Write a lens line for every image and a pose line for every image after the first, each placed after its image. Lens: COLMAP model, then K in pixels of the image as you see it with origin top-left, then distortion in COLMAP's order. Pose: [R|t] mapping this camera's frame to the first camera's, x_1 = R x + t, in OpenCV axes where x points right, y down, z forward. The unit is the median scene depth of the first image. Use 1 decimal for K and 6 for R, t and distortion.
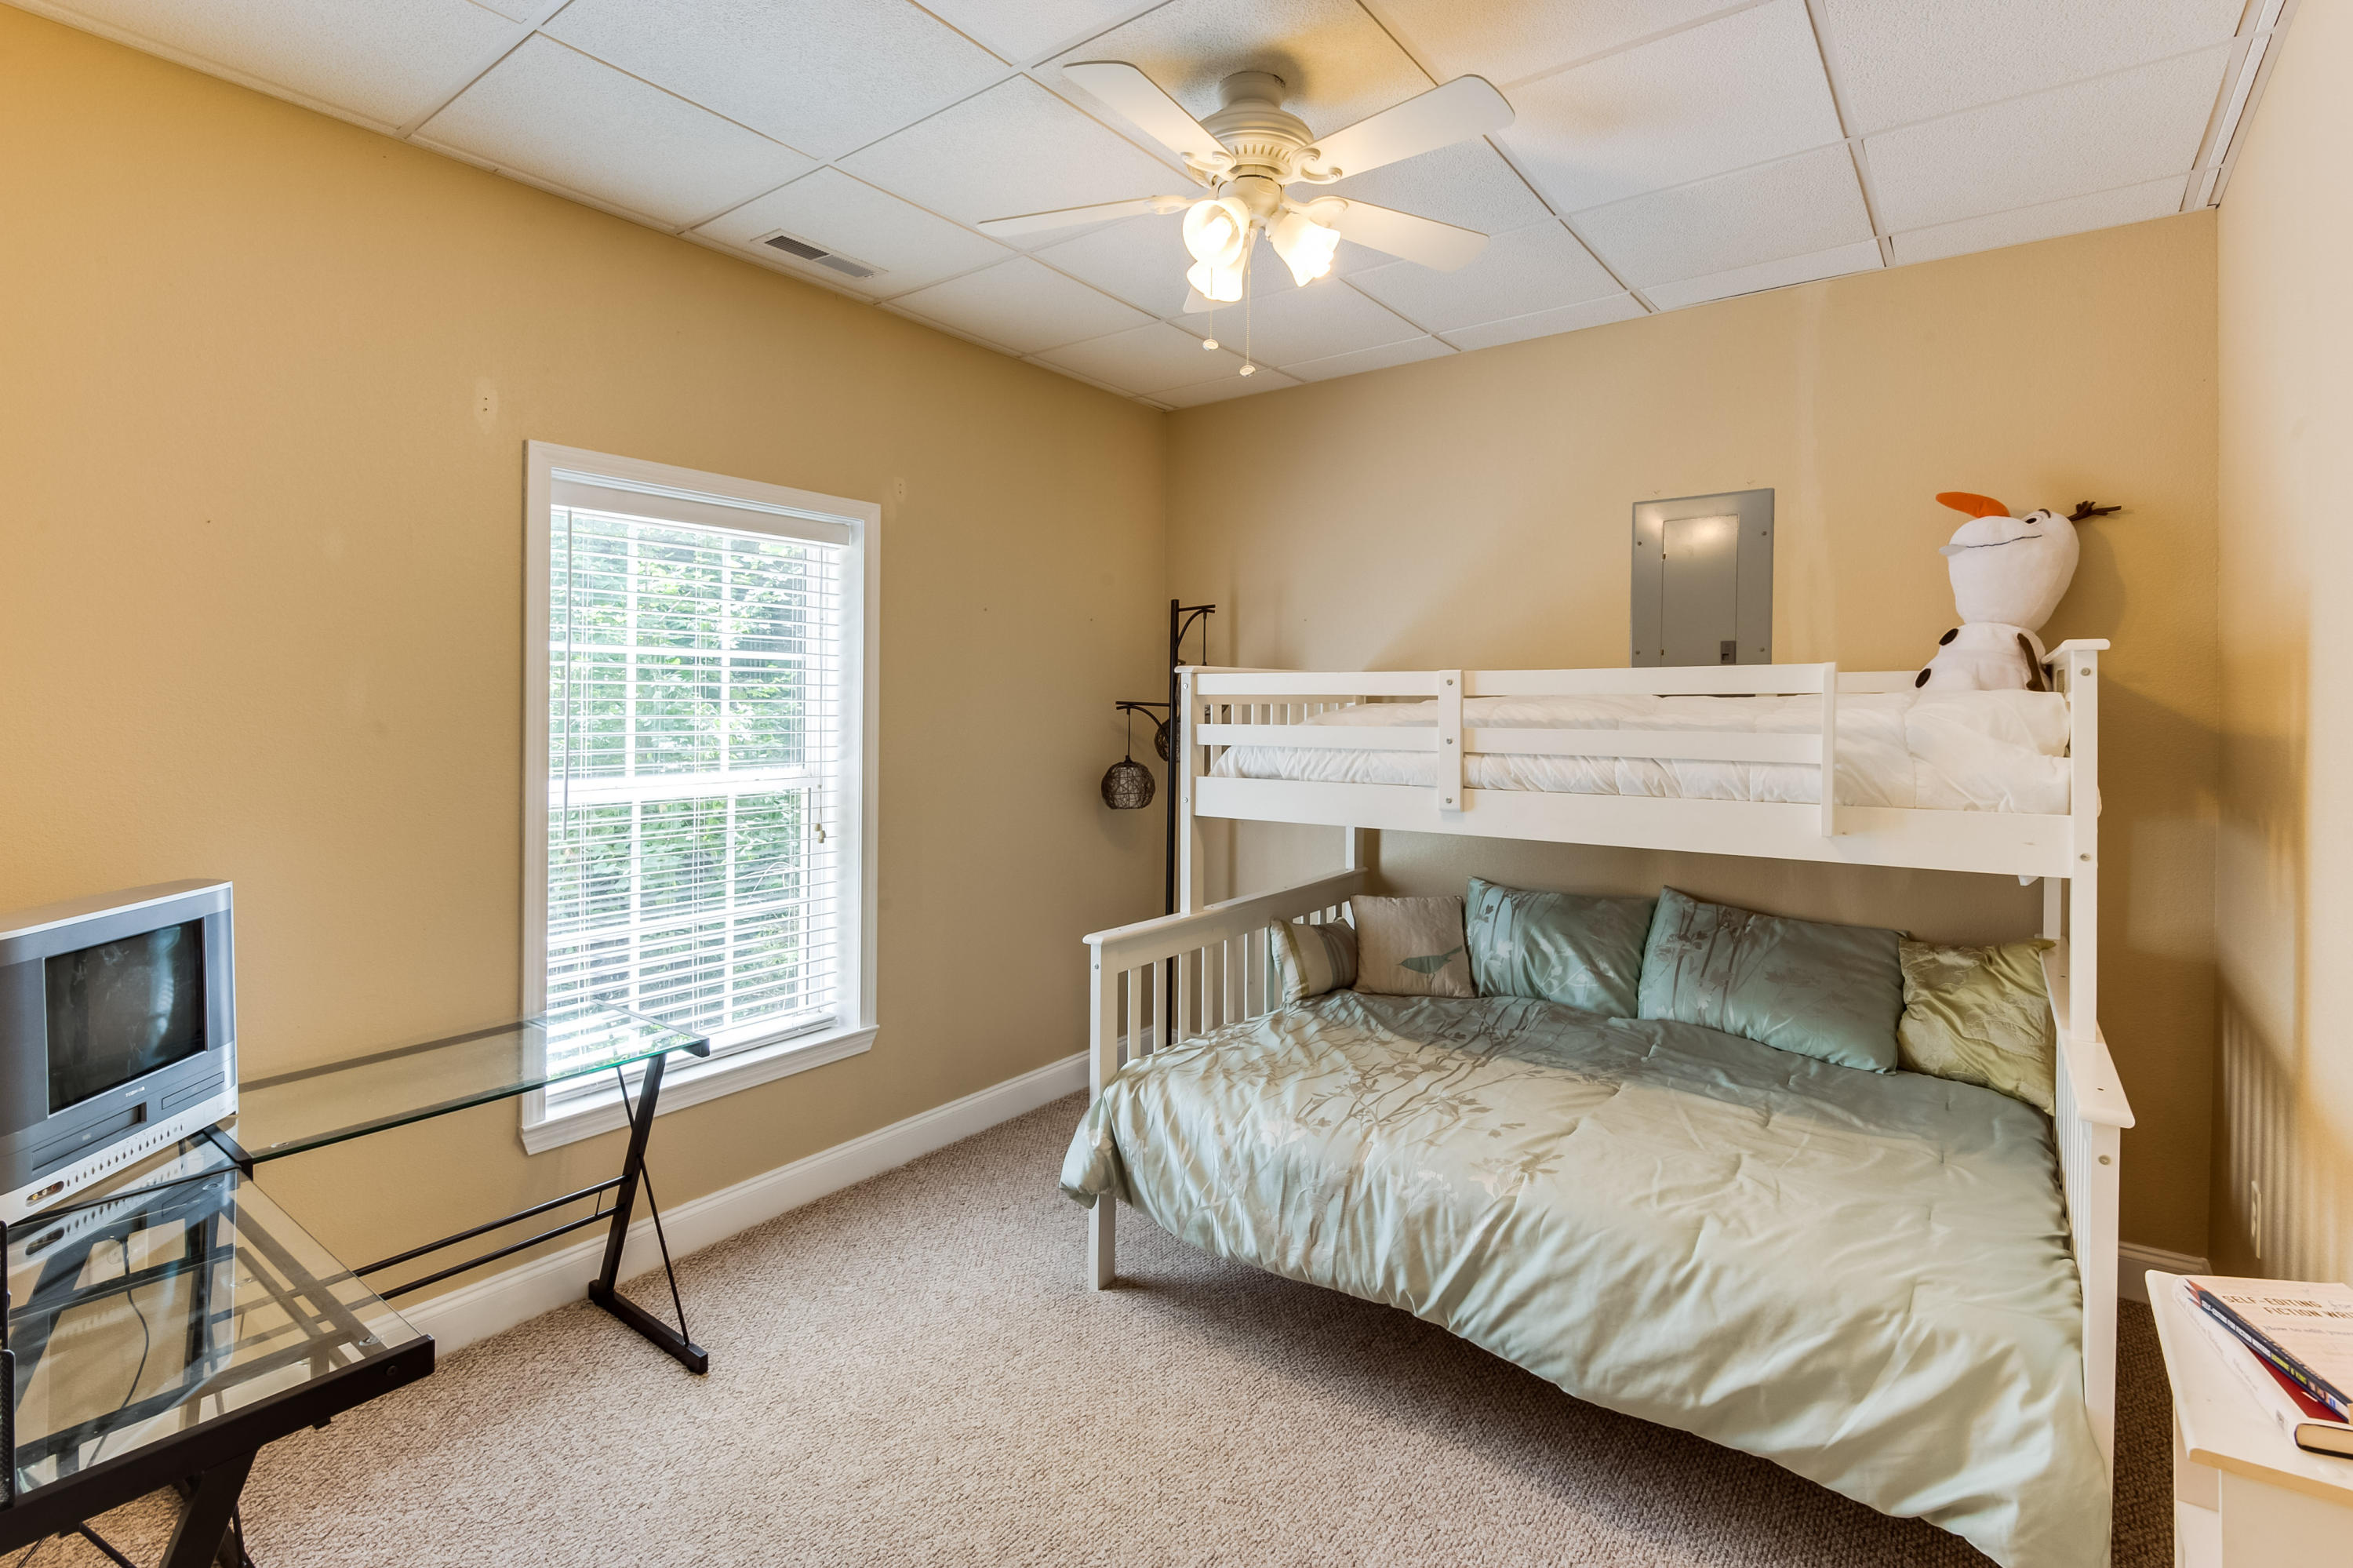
lens RADIAL K [[1063.9, 0, 1182.8], [0, 1063.9, 724.1], [0, 0, 1]] dist [0.063730, -0.041443]
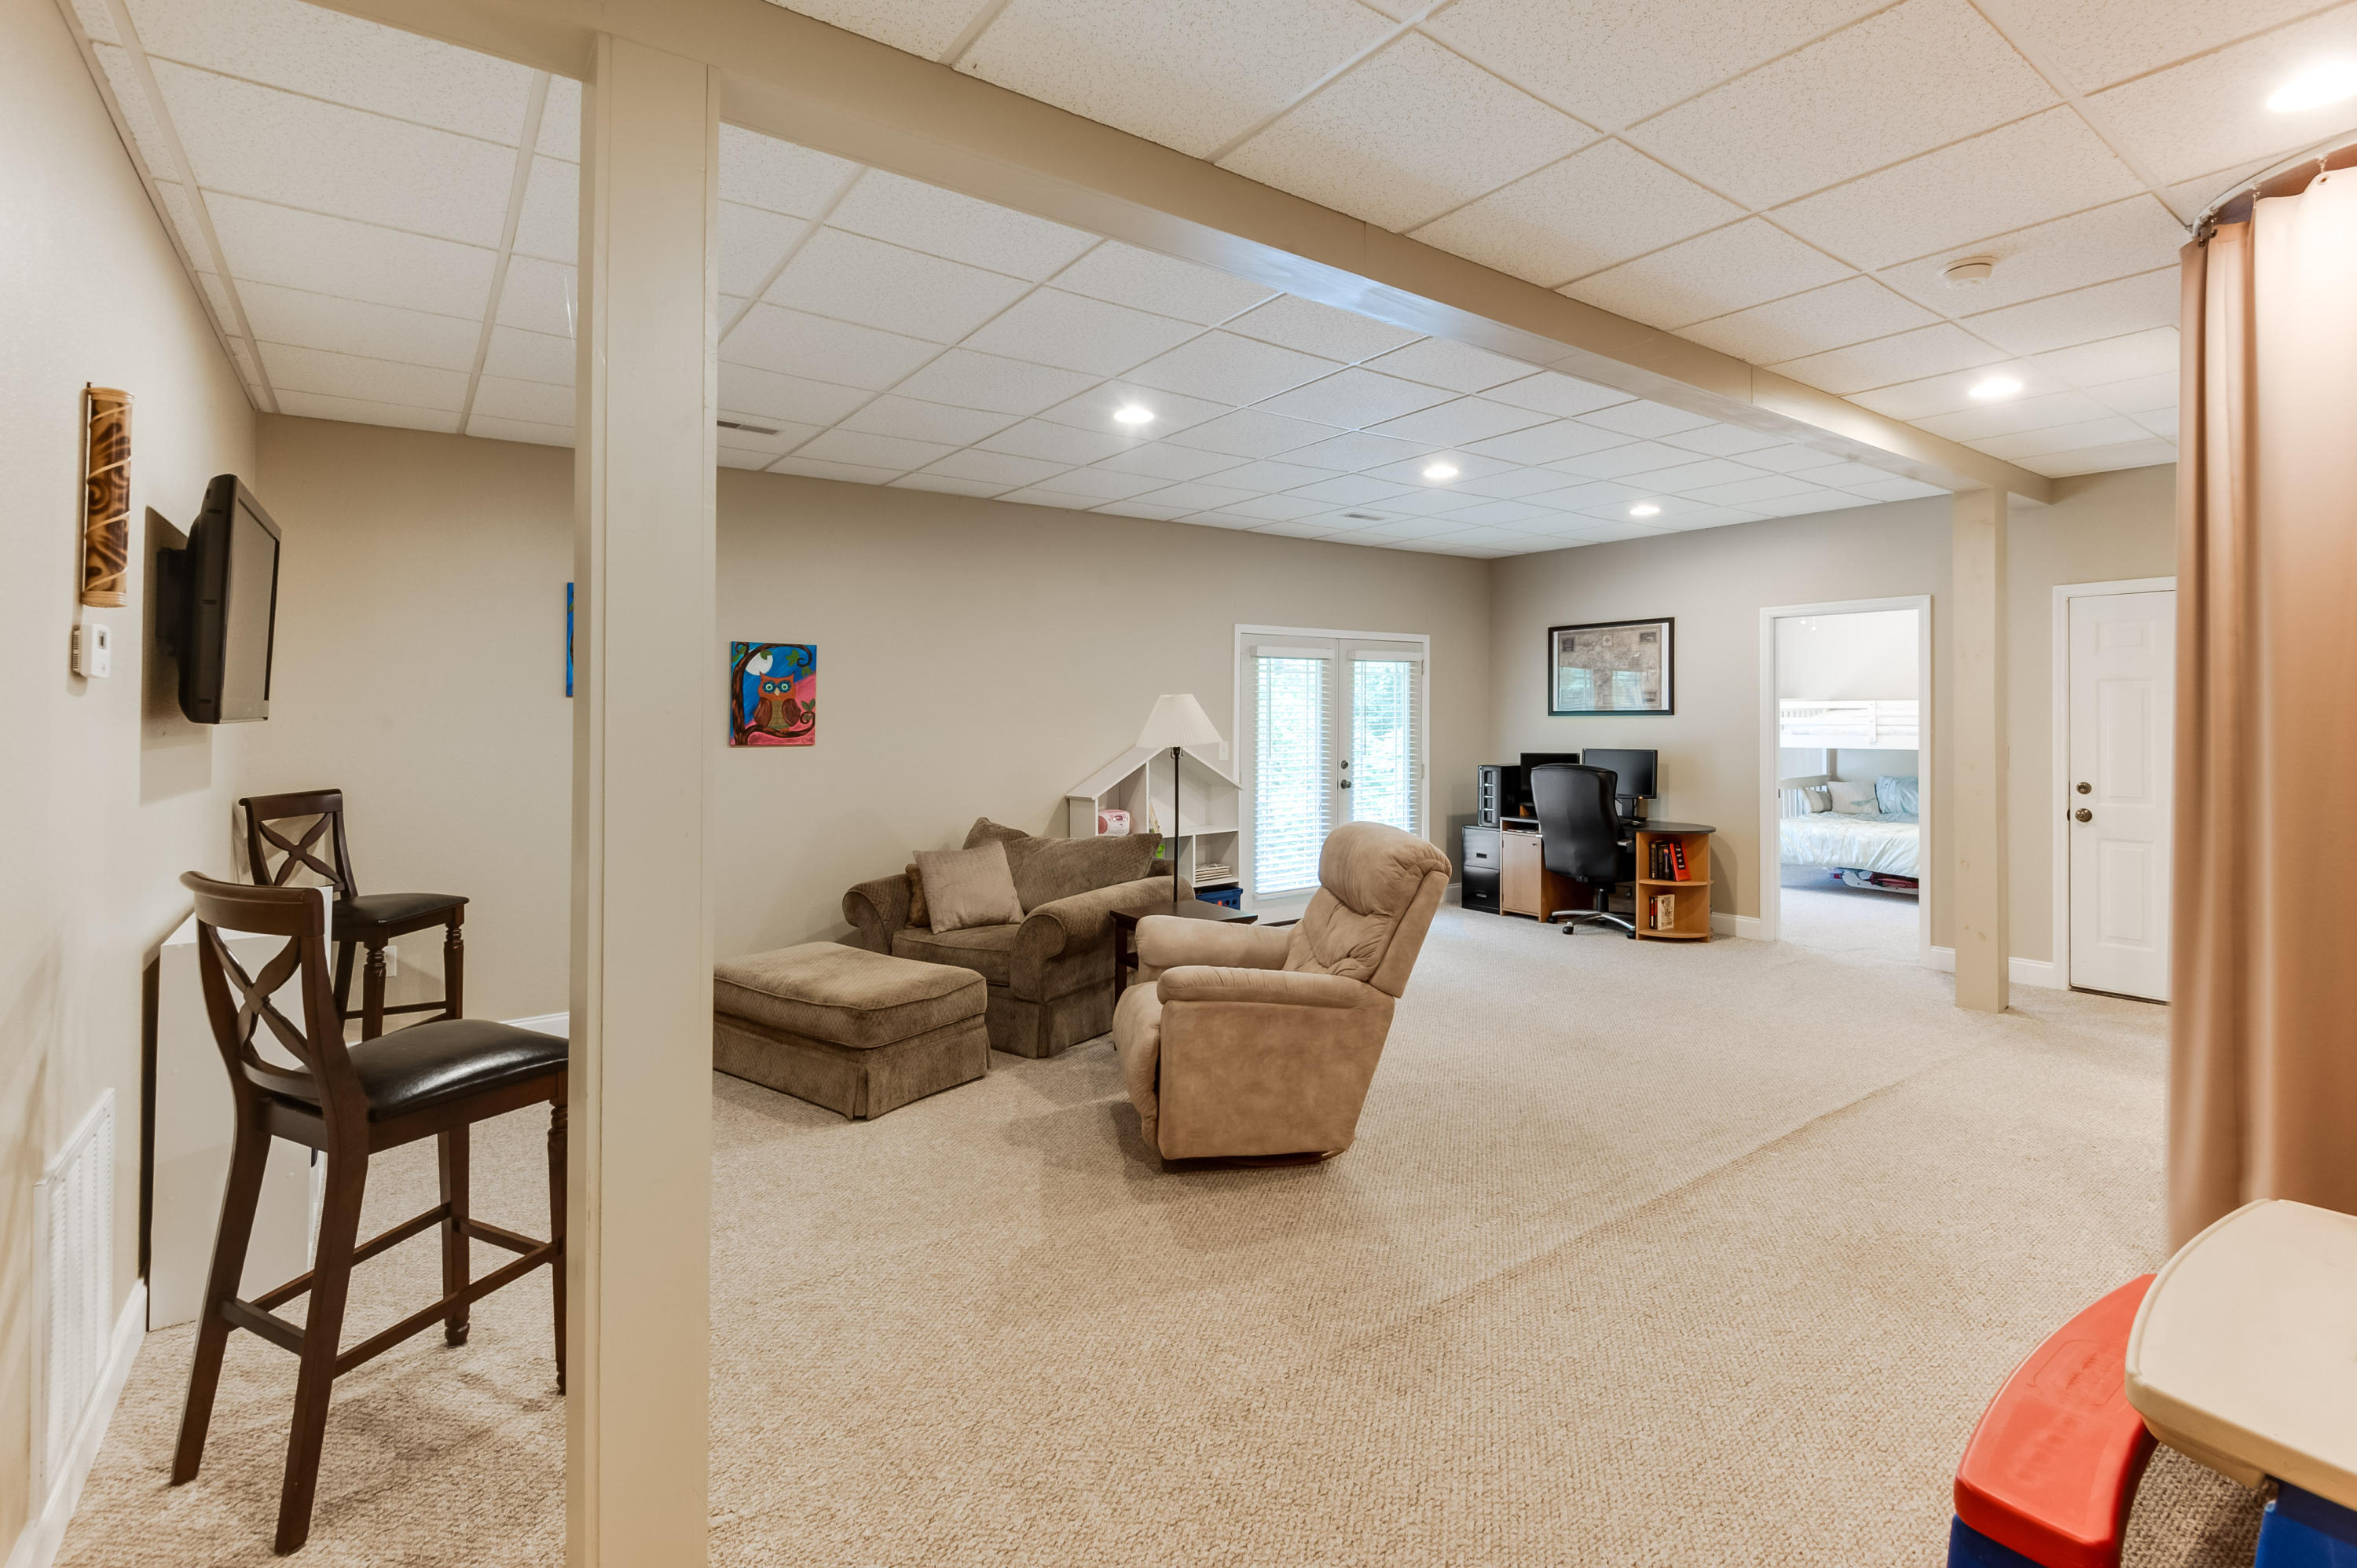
lens RADIAL K [[1067.2, 0, 1182.9], [0, 1067.2, 699.8], [0, 0, 1]] dist [0.000798, 0.000038]
pose [[0.954124, -0.010365, -0.299232, -0.632509], [0.003461, 0.999716, -0.023596, 0.014334], [0.299391, 0.021478, 0.953889, -2.223025]]
